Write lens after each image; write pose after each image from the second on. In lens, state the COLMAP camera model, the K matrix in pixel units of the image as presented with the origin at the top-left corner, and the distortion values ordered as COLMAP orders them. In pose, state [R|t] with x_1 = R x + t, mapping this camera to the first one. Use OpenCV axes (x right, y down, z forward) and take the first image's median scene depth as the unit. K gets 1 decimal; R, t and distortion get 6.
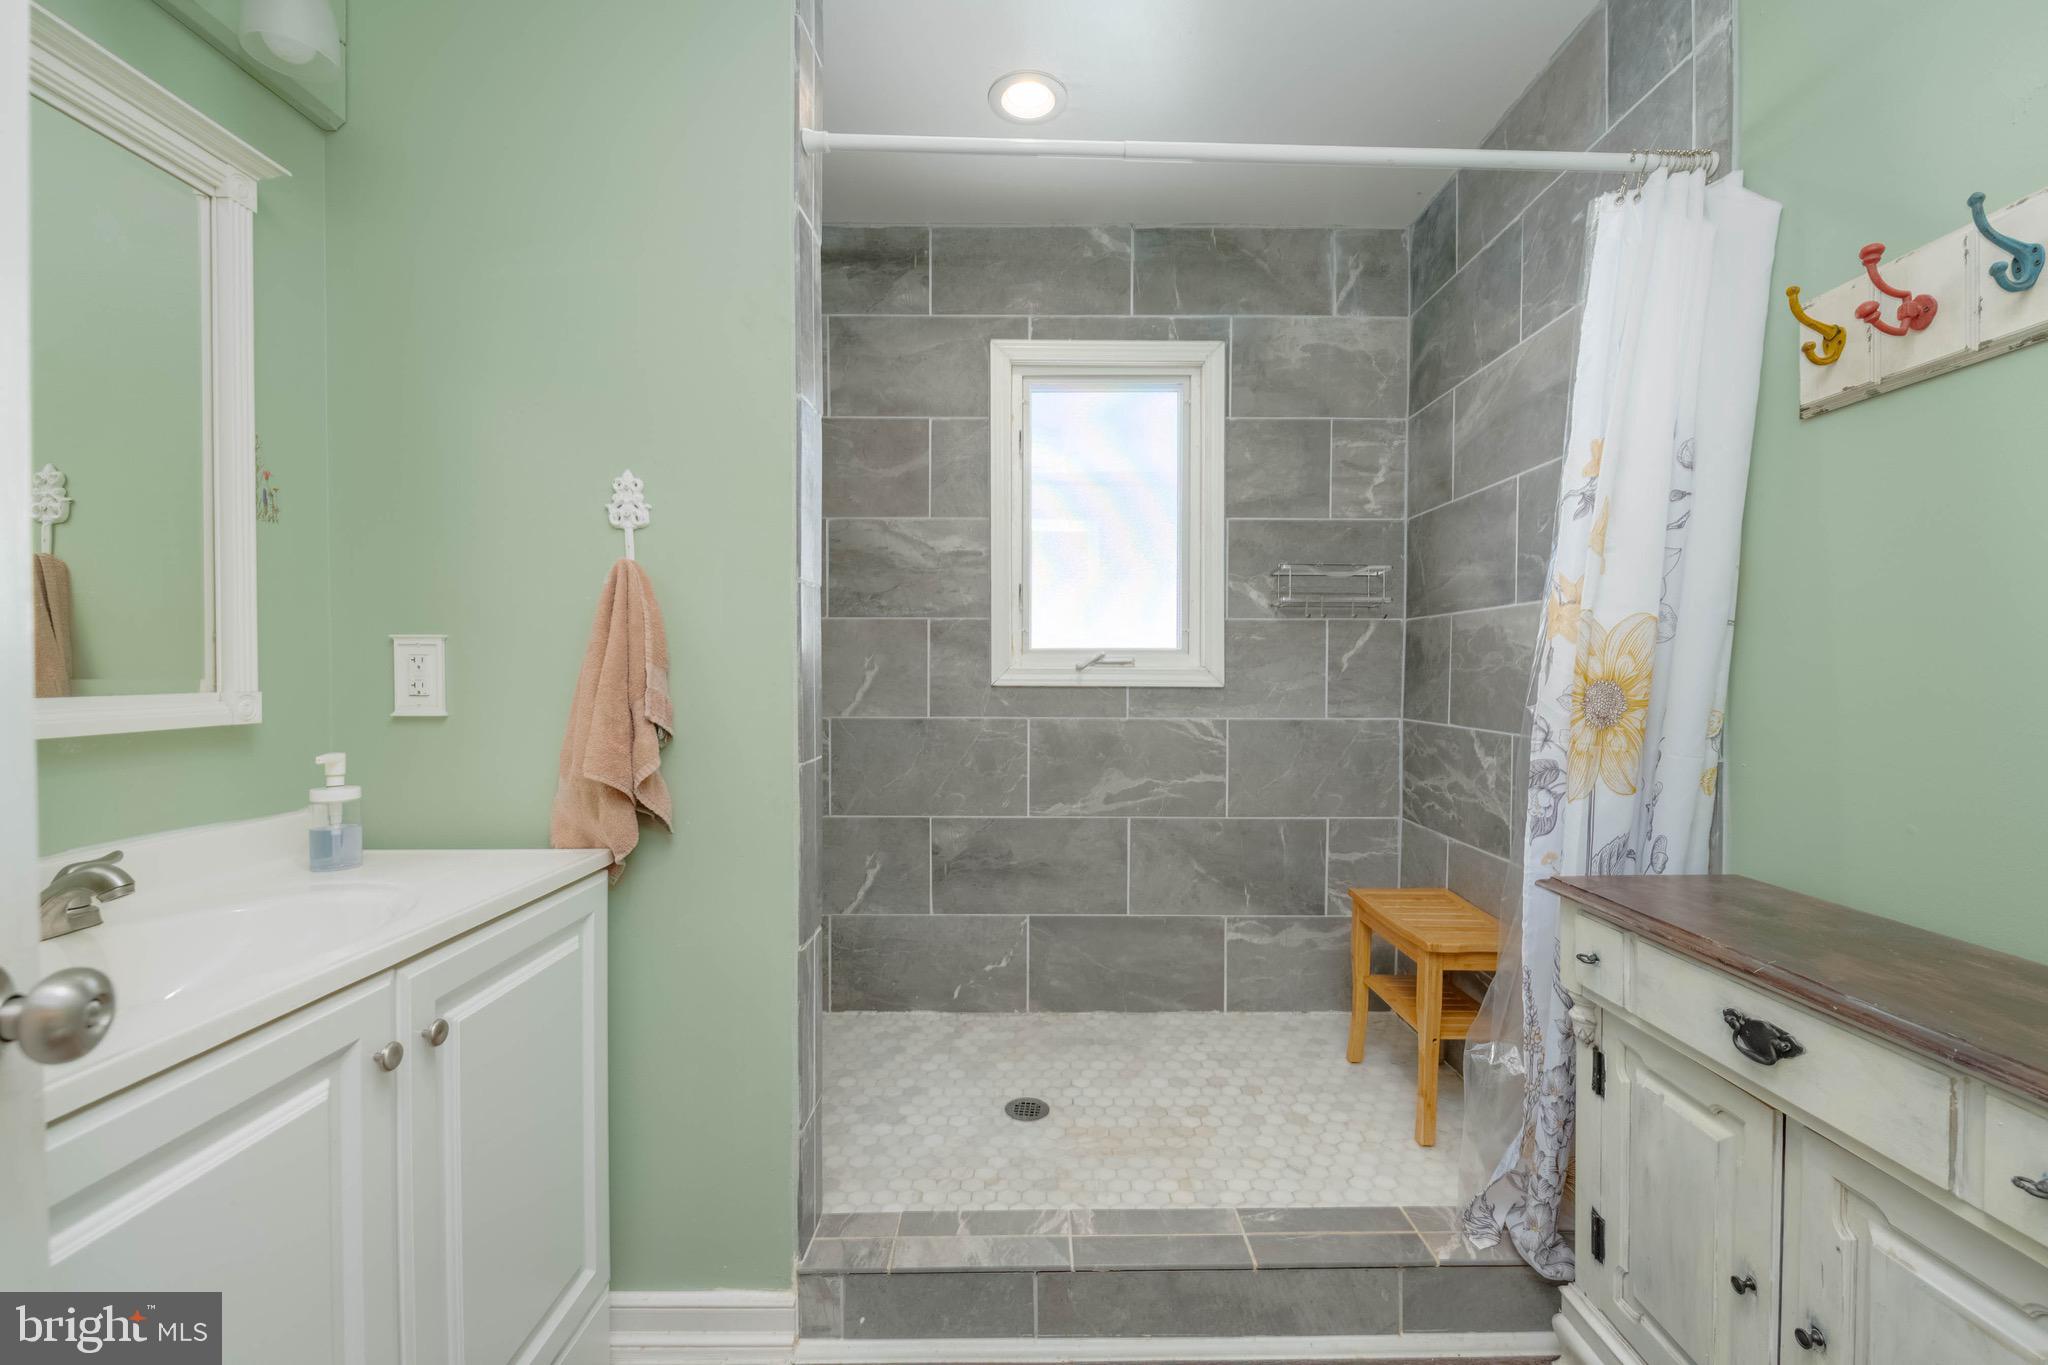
lens RADIAL K [[871.9, 0, 1038.6], [0, 871.9, 691.3], [0, 0, 1]] dist [-0.011156, -0.003895]
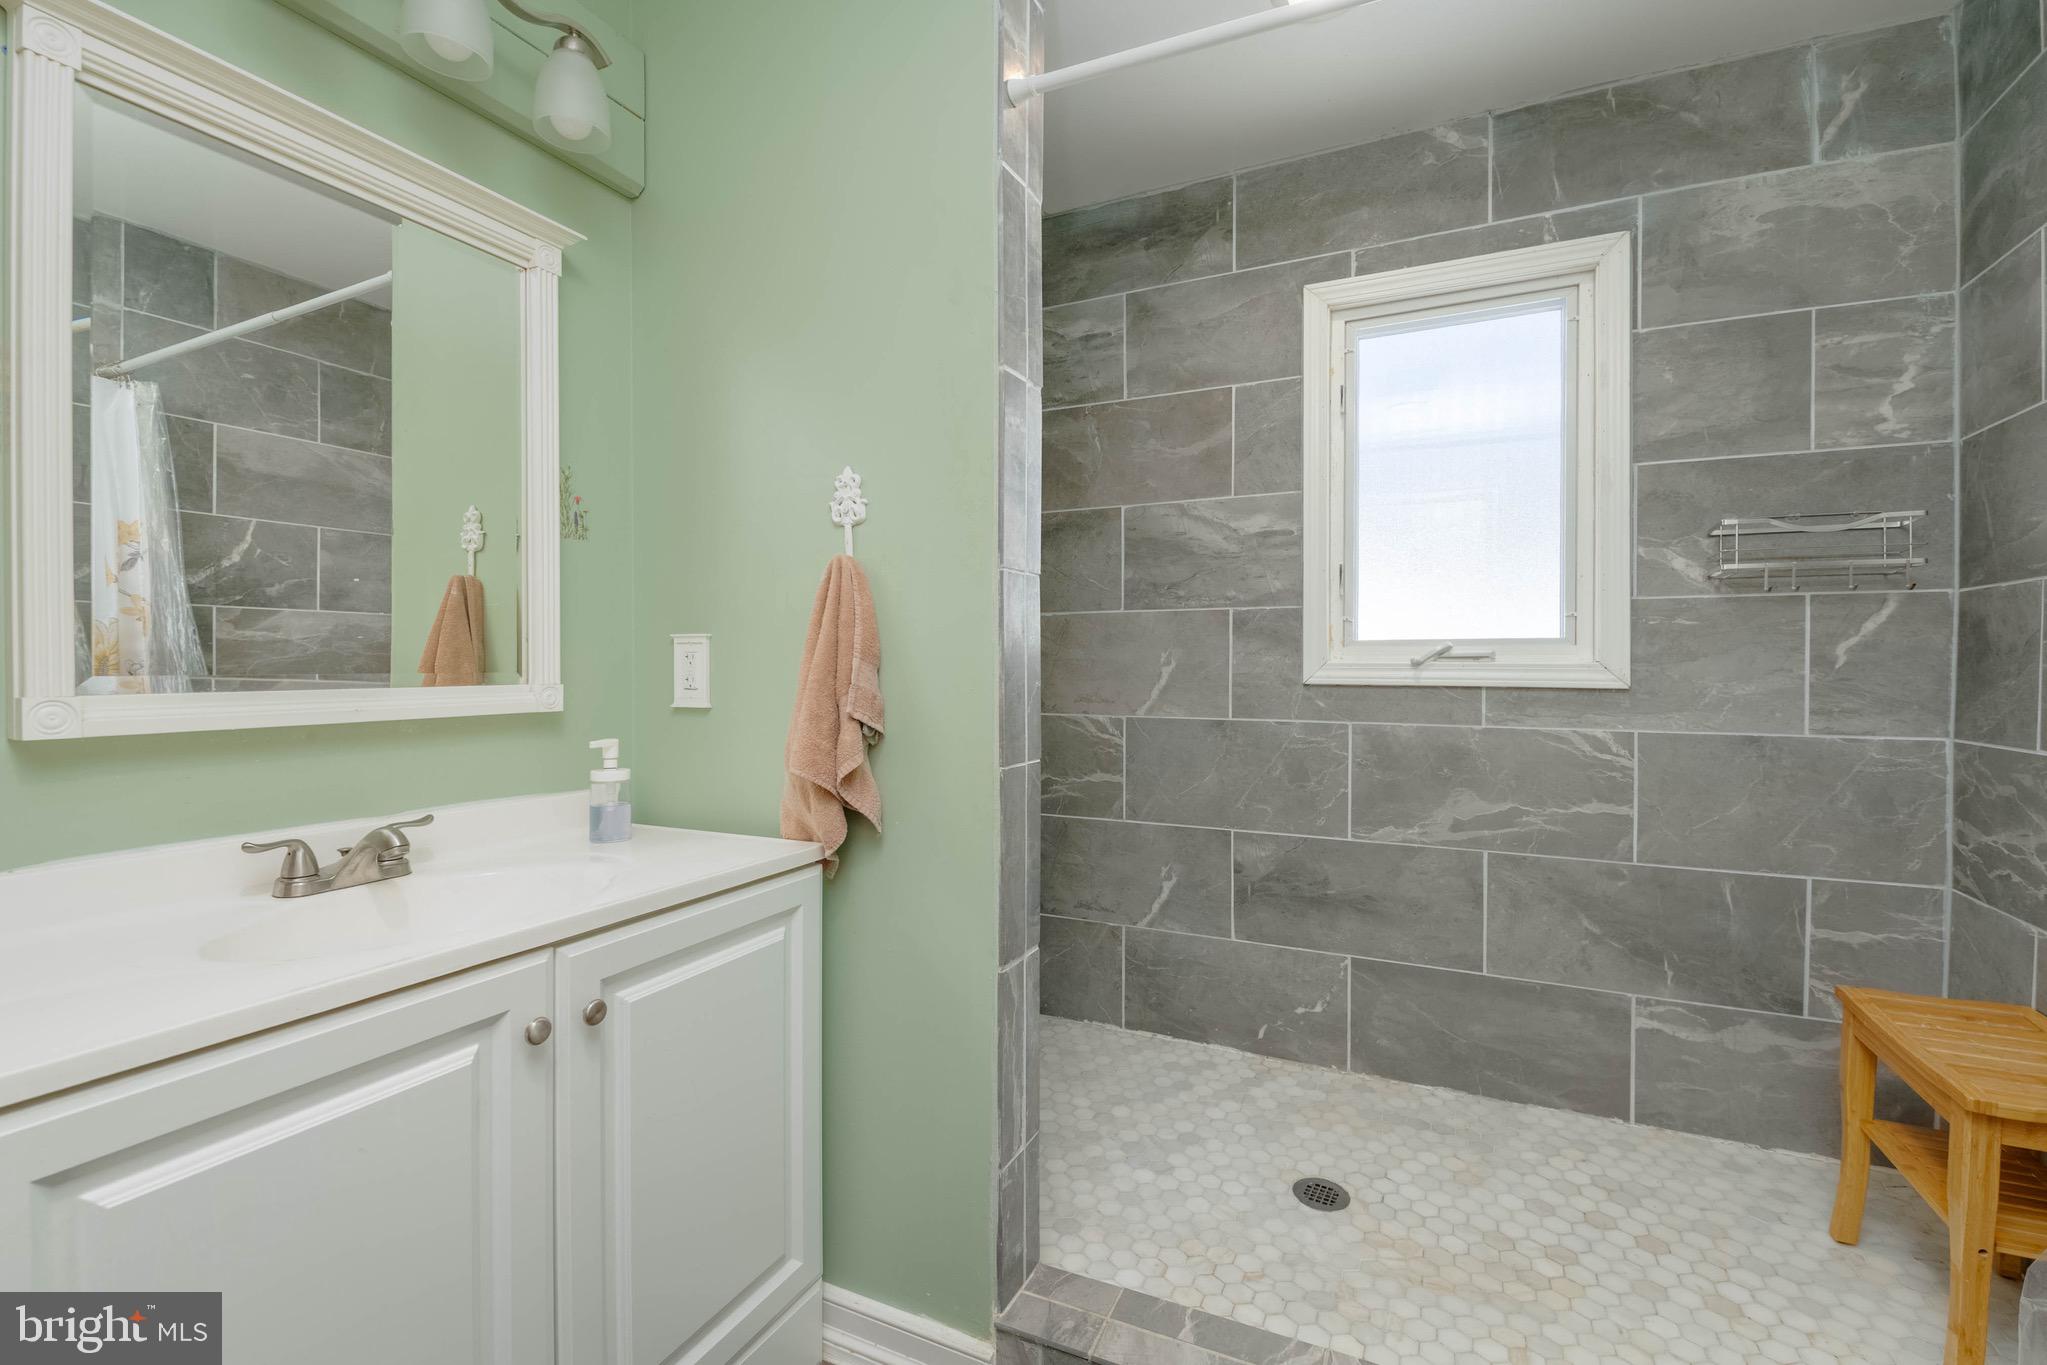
lens RADIAL K [[871.5, 0, 1019.2], [0, 871.5, 675.6], [0, 0, 1]] dist [-0.011156, -0.003895]
pose [[0.892549, 0.005155, -0.450920, 0.084695], [-0.011100, 0.999883, -0.010540, -0.002629], [0.450813, 0.014413, 0.892502, 0.104385]]
